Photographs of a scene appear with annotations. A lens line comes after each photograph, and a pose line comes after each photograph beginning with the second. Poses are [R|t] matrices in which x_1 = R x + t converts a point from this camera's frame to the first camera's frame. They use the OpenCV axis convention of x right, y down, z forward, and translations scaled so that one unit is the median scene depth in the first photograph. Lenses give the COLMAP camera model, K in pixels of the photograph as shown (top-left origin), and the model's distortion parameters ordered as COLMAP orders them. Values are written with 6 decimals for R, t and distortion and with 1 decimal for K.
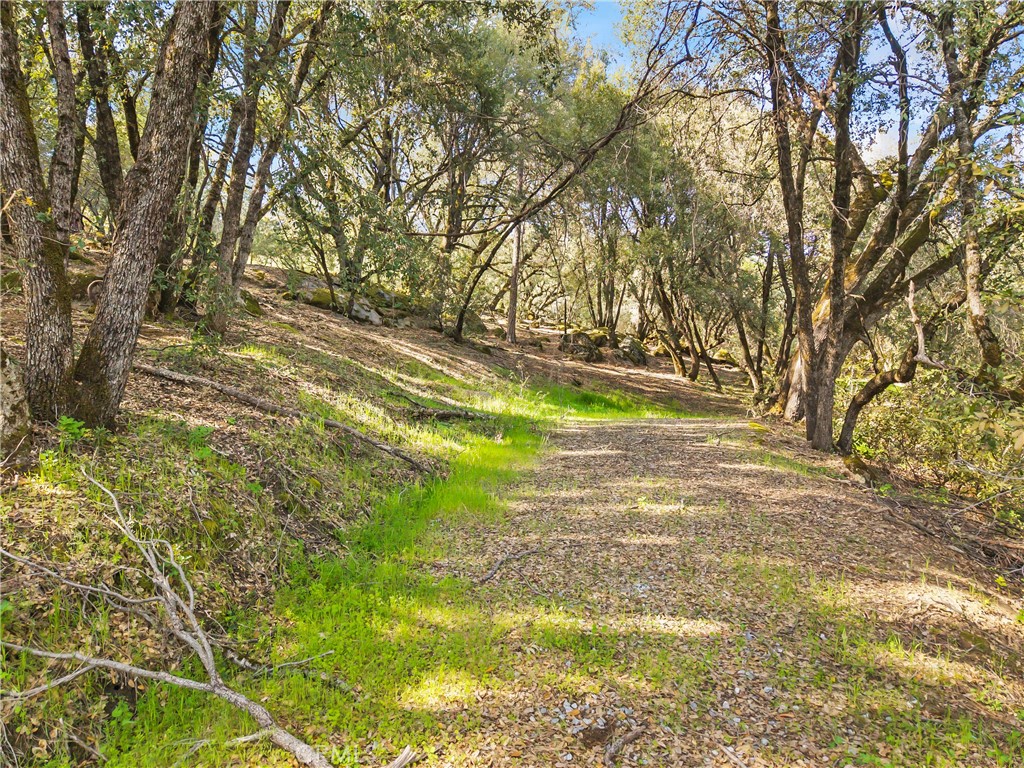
lens RADIAL K [[710.5, 0, 505.6], [0, 710.5, 385.3], [0, 0, 1]] dist [0.009458, -0.000676]
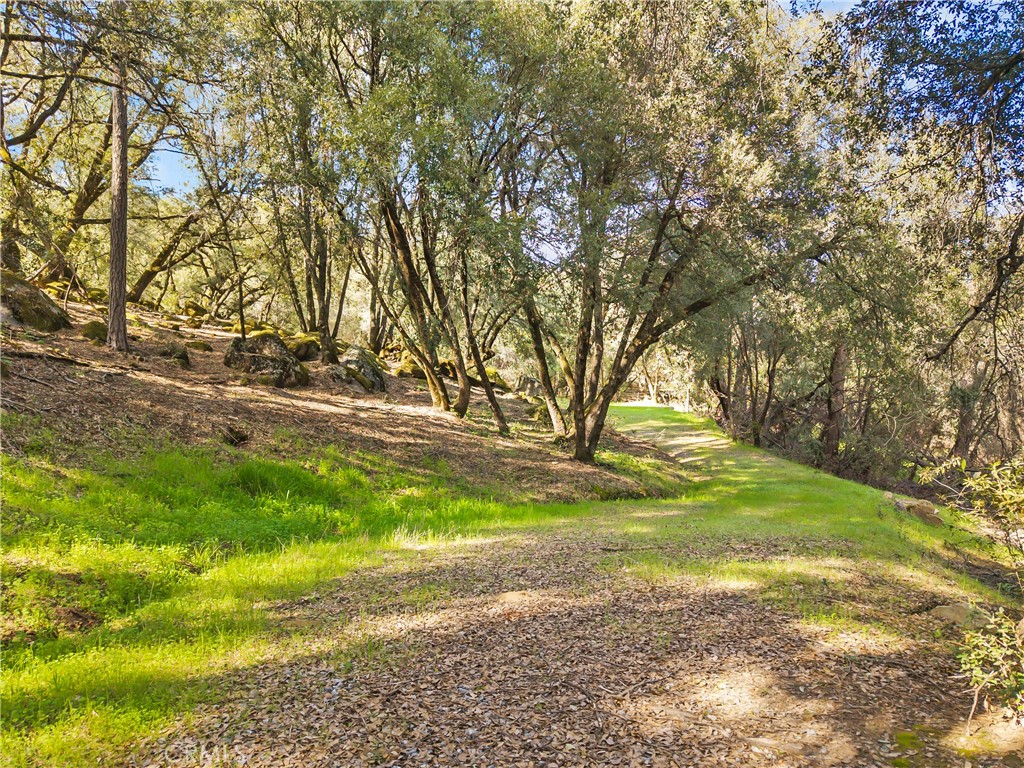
lens RADIAL K [[710.5, 0, 506.7], [0, 710.5, 389.3], [0, 0, 1]] dist [0.009458, -0.000676]
pose [[0.930727, -0.007052, 0.365648, 0.074548], [0.015381, 0.999684, -0.019871, -0.017152], [-0.365392, 0.024119, 0.930541, 0.407983]]
